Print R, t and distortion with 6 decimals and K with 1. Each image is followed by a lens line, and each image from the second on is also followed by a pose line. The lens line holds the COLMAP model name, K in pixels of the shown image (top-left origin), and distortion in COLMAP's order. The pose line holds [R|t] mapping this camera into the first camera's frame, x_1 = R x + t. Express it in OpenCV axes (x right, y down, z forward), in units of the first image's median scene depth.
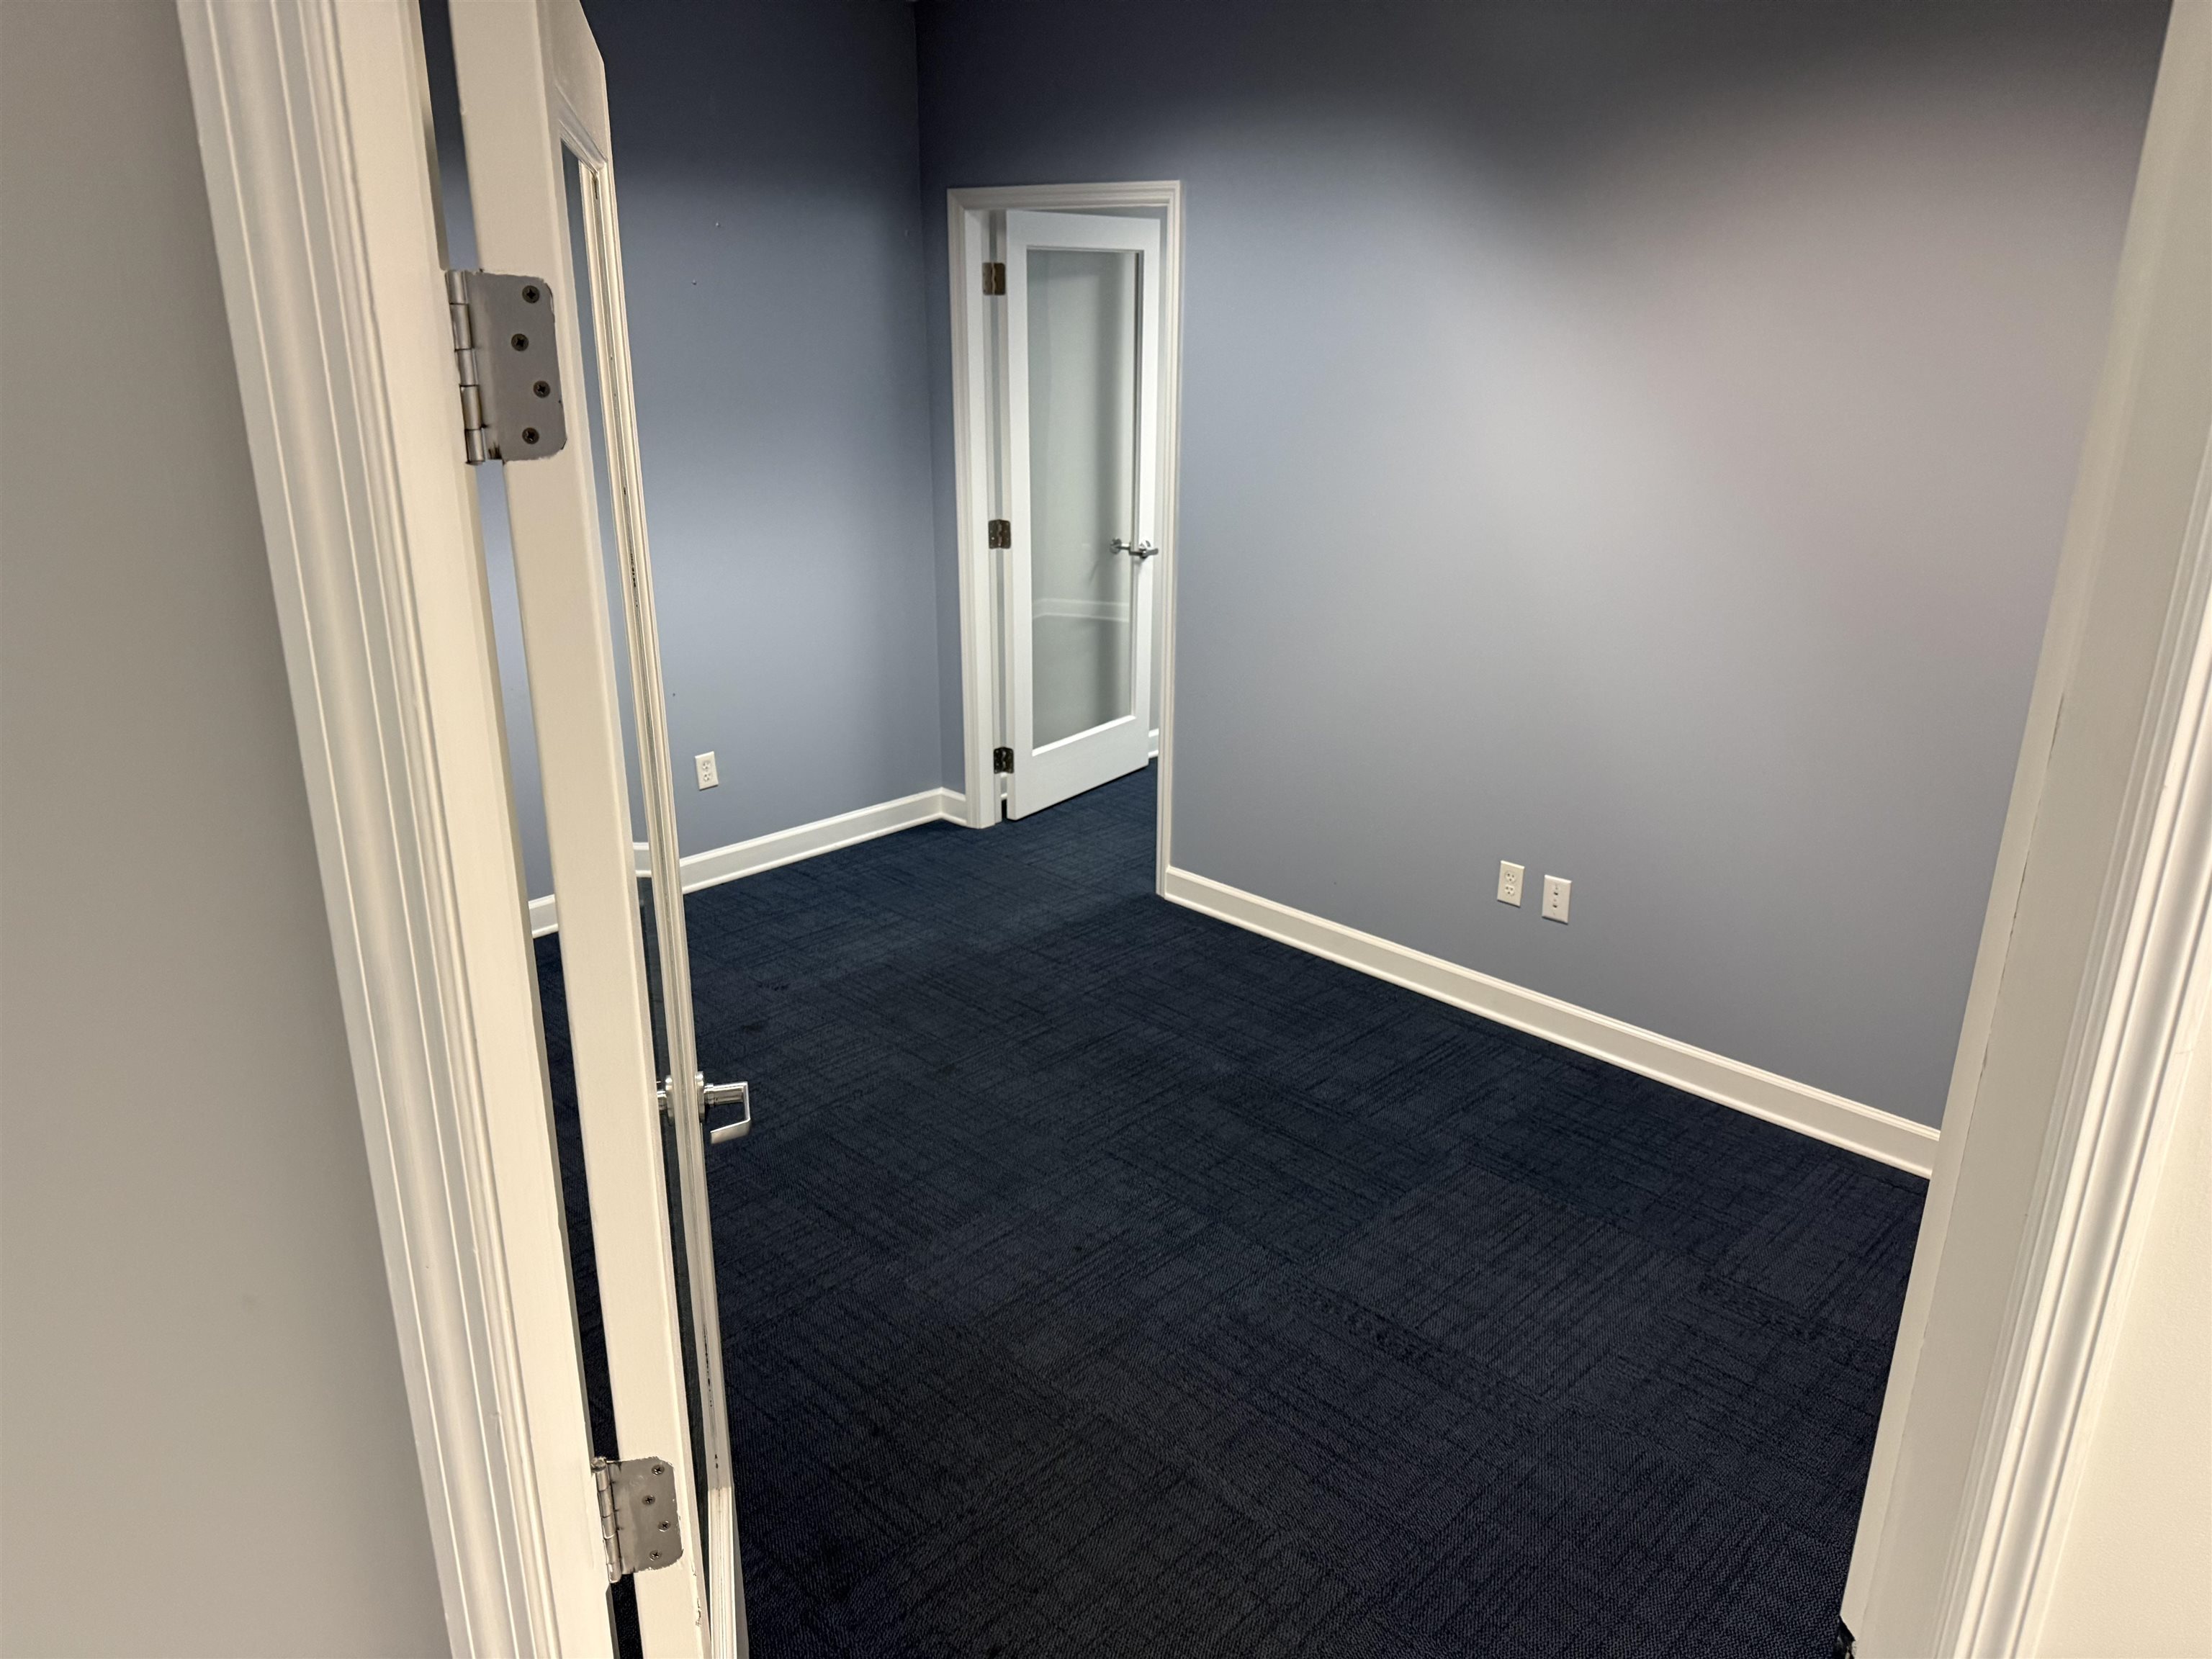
lens RADIAL K [[1576.5, 0, 1106.0], [0, 1576.5, 829.5], [0, 0, 1]] dist [-0.000488, -0.000254]
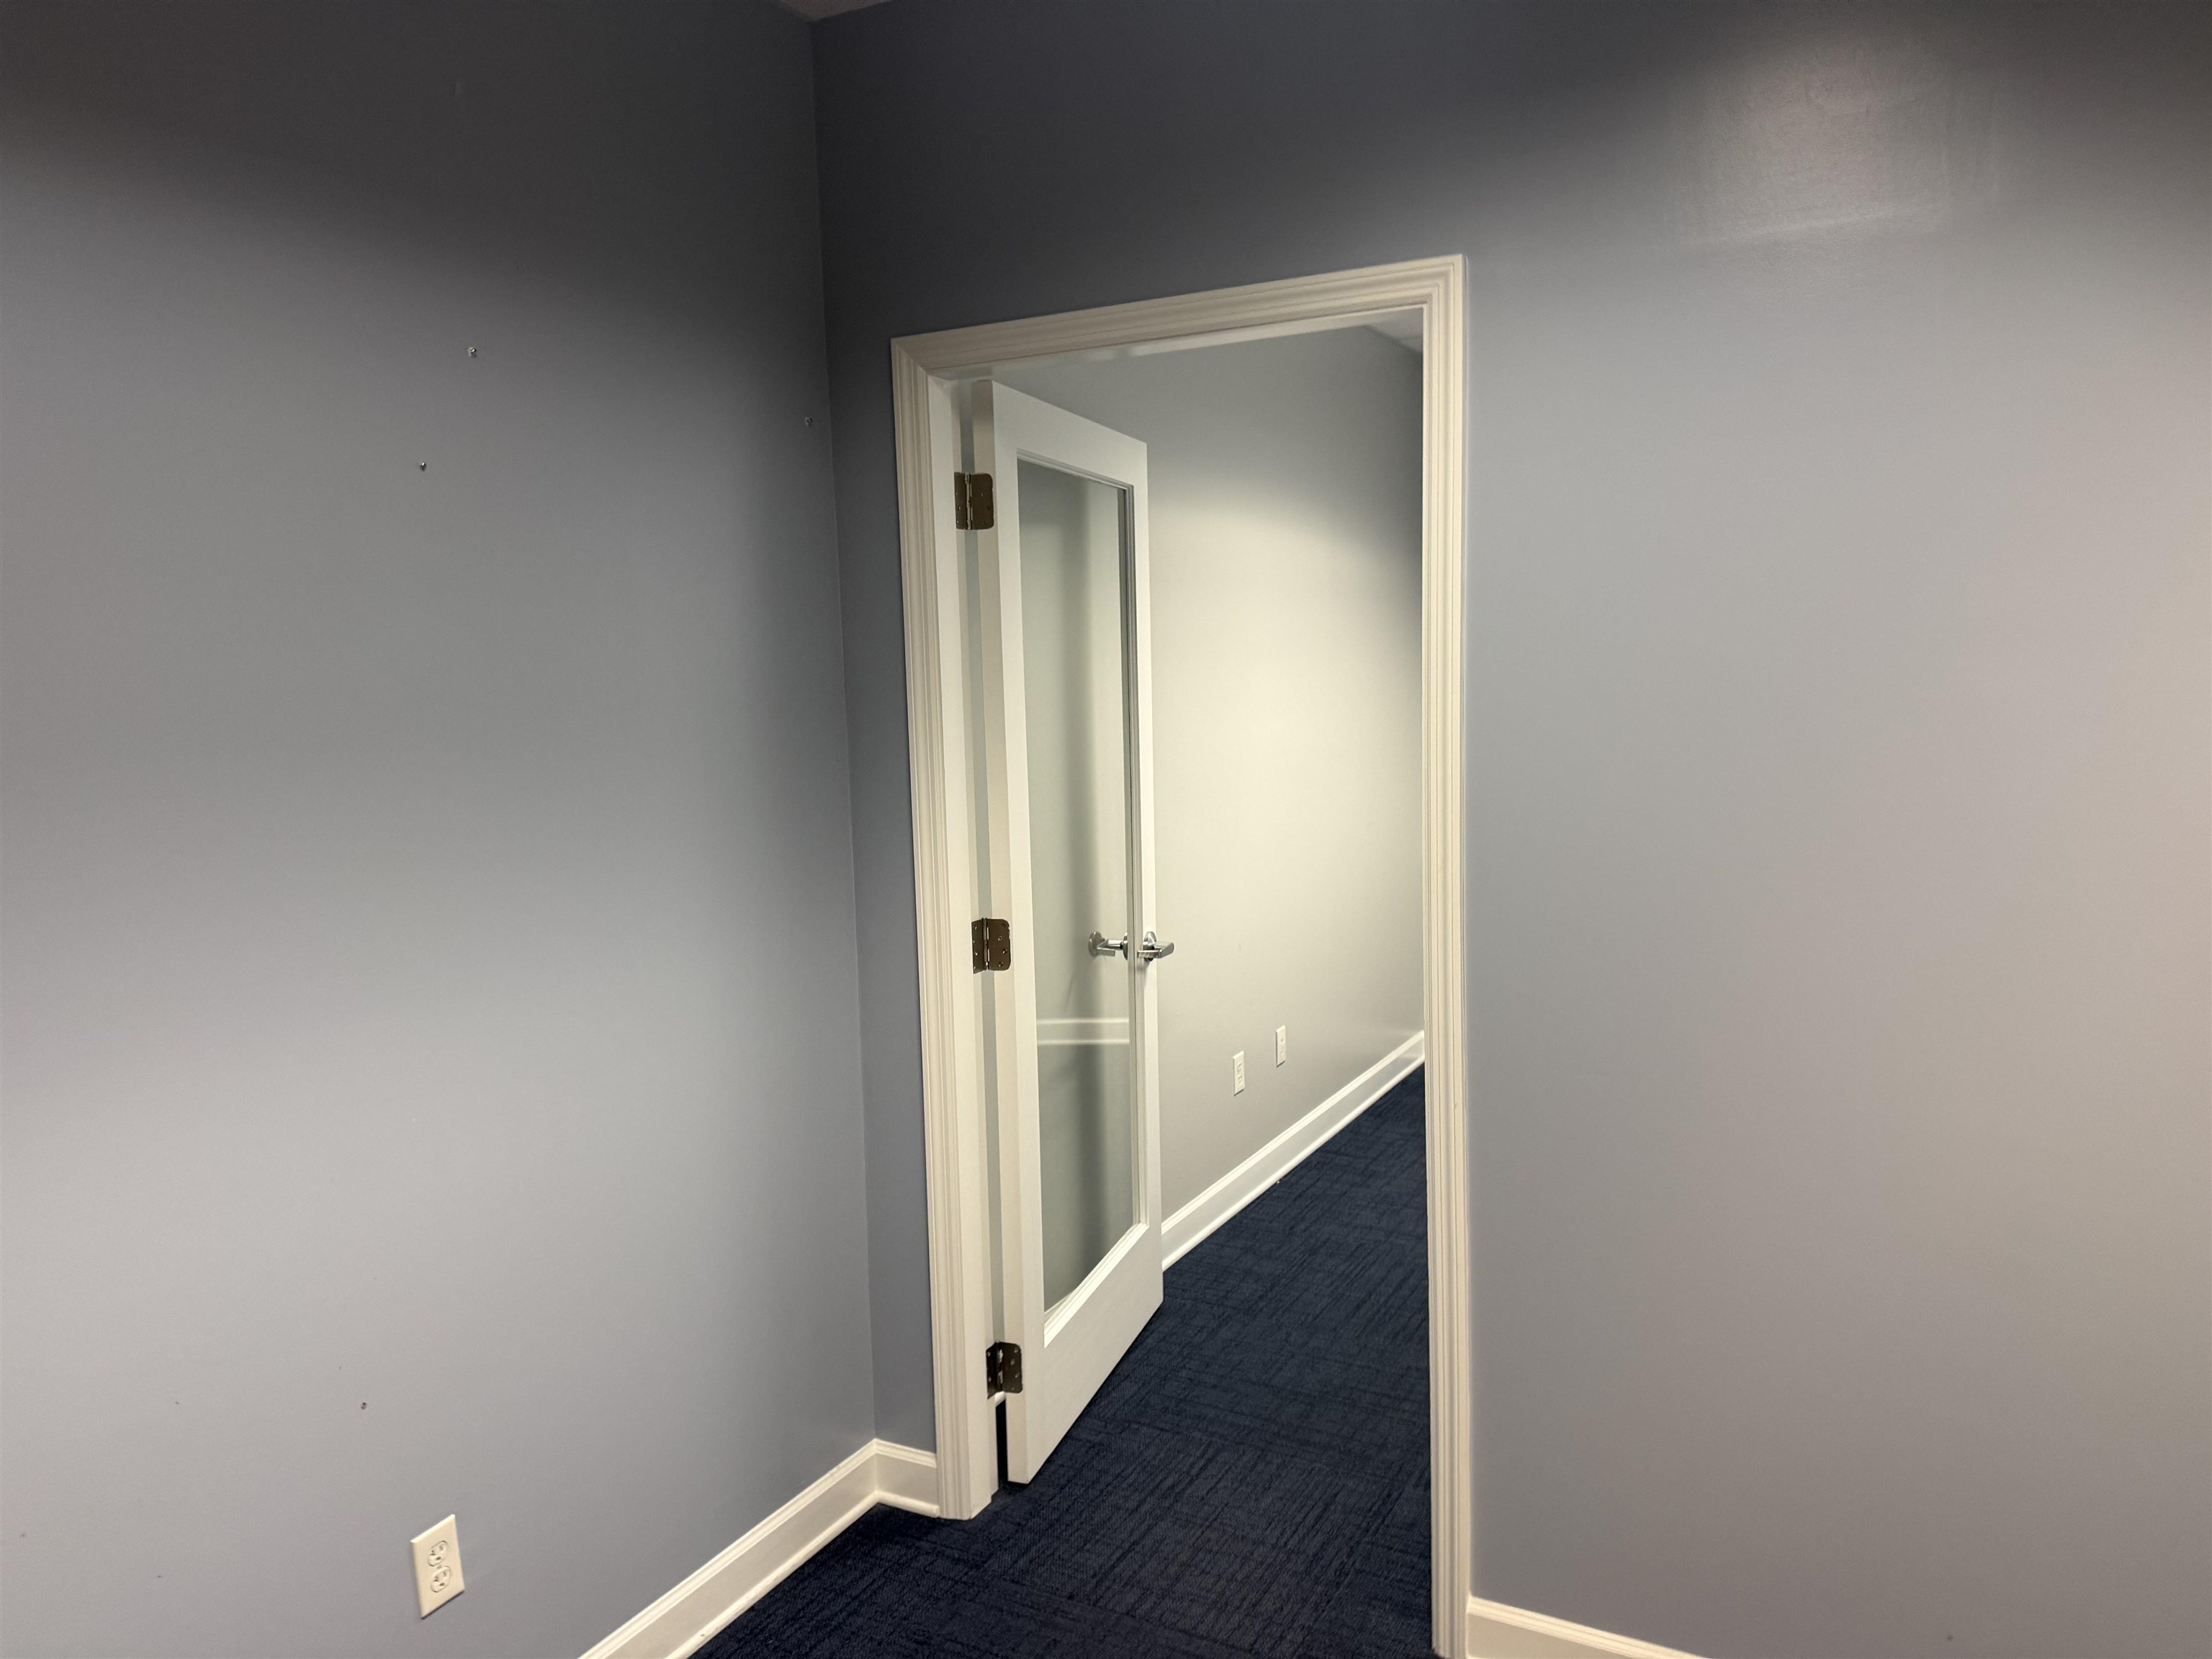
lens RADIAL K [[1564.5, 0, 1104.1], [0, 1564.5, 806.8], [0, 0, 1]] dist [0.236230, -0.334415]
pose [[0.958318, -0.059425, 0.279455, -0.180693], [0.125032, 0.966722, -0.223193, -0.107183], [-0.256892, 0.248831, 0.933857, 0.466569]]
